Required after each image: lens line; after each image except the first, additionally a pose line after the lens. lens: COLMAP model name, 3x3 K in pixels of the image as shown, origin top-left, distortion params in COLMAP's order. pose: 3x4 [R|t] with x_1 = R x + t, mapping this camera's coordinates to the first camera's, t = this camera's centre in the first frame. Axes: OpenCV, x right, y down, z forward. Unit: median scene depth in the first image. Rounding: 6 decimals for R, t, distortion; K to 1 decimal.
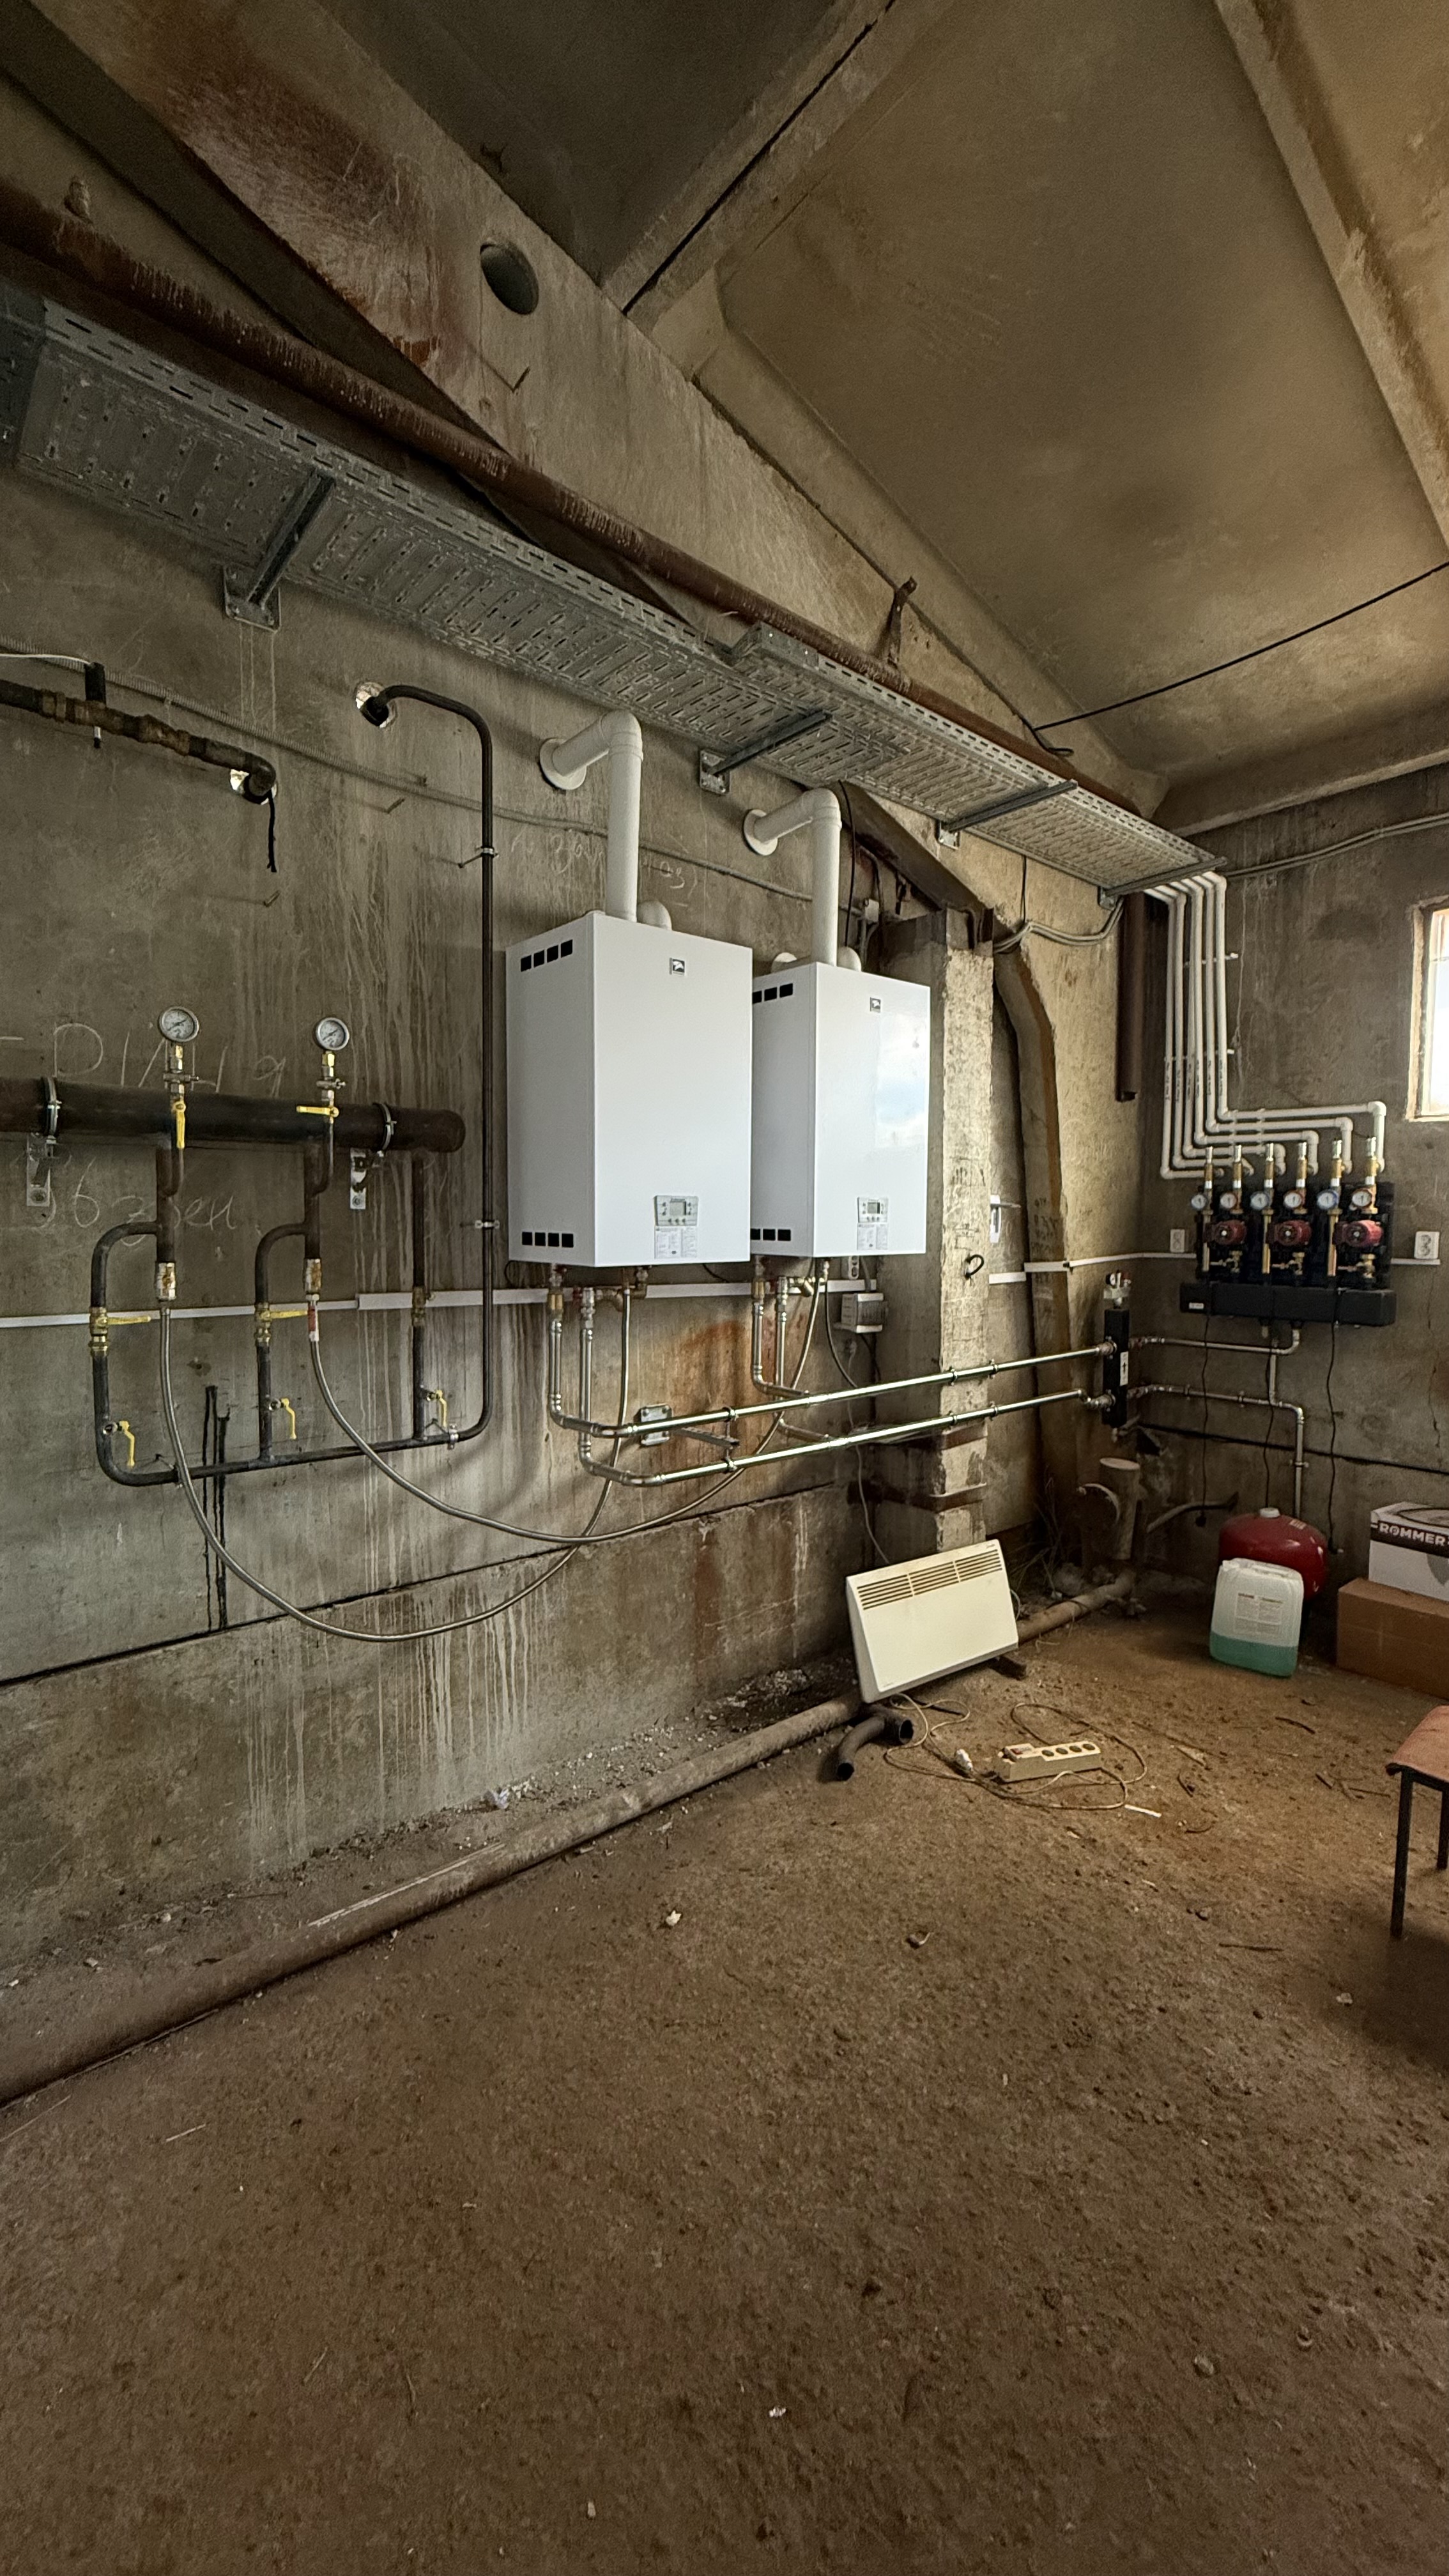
lens RADIAL K [[1004.6, 0, 726.9], [0, 1004.6, 1277.0], [0, 0, 1]] dist [0.000420, -0.000036]
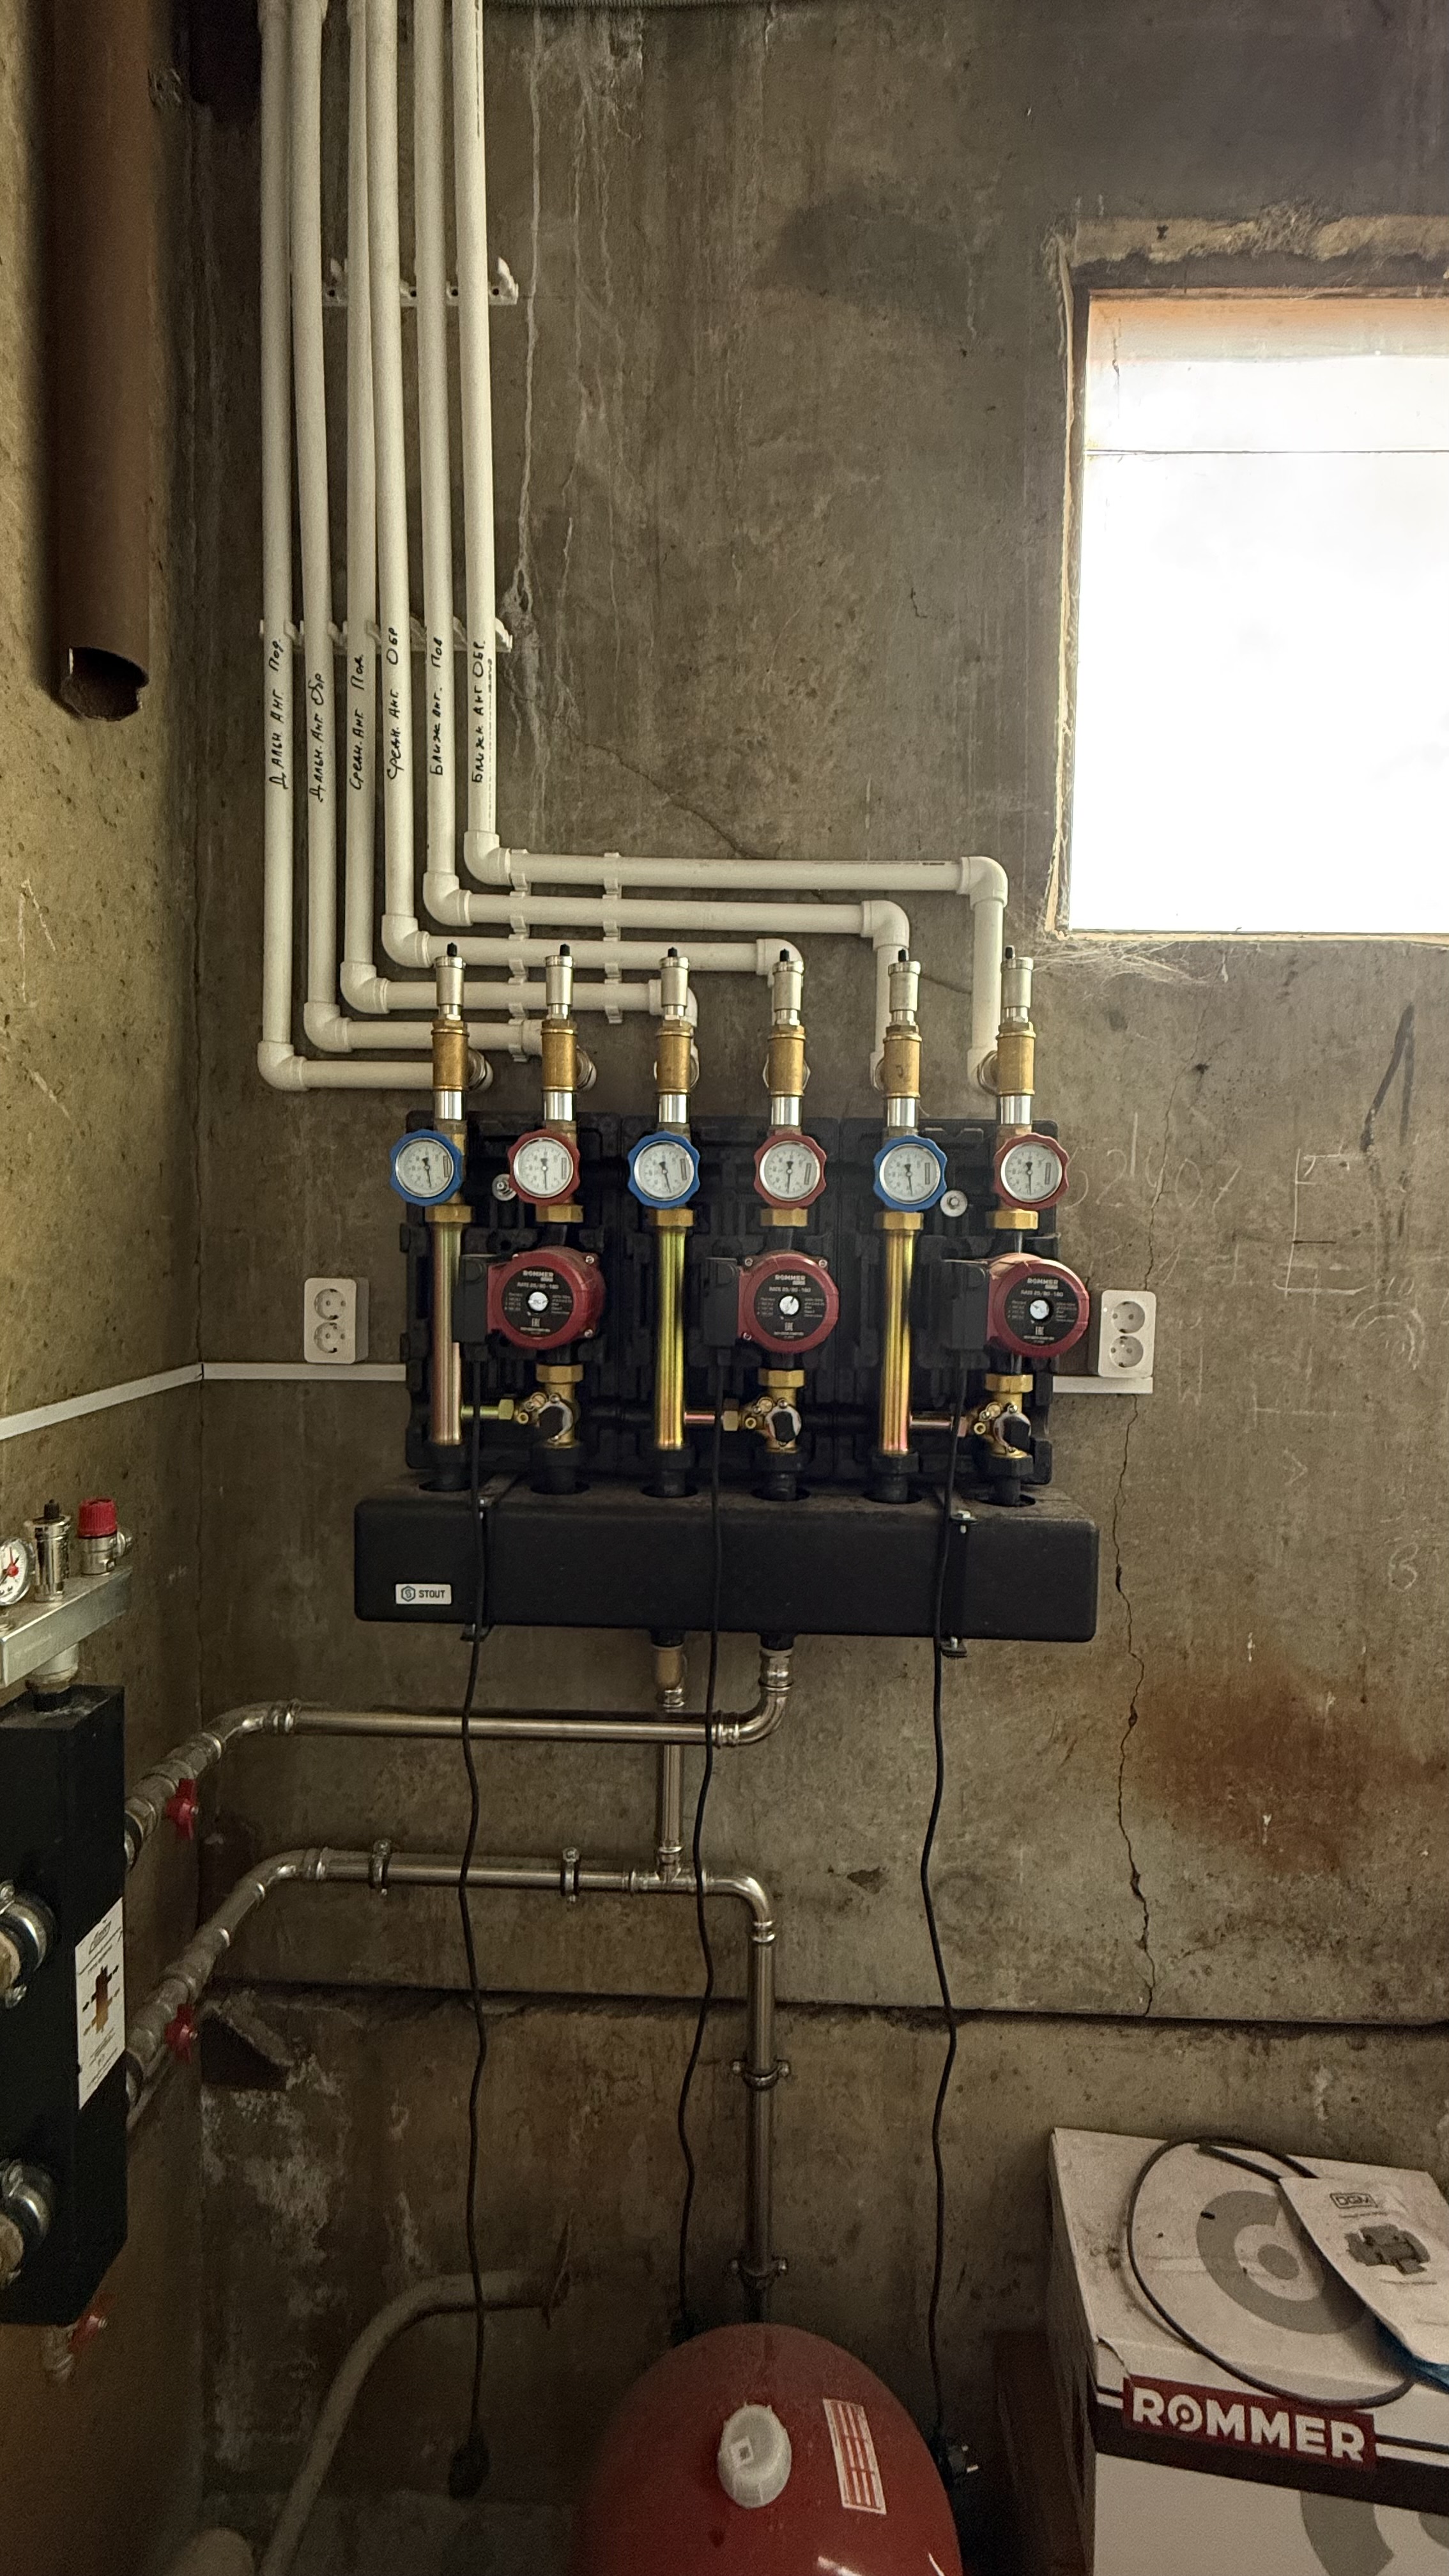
lens RADIAL K [[1004.6, 0, 726.9], [0, 1004.6, 1277.0], [0, 0, 1]] dist [0.000420, -0.000036]
pose [[0.664285, -0.018939, 0.747239, 0.346016], [0.029842, 0.999554, -0.001195, -0.047616], [-0.746883, 0.023093, 0.664554, 0.806131]]
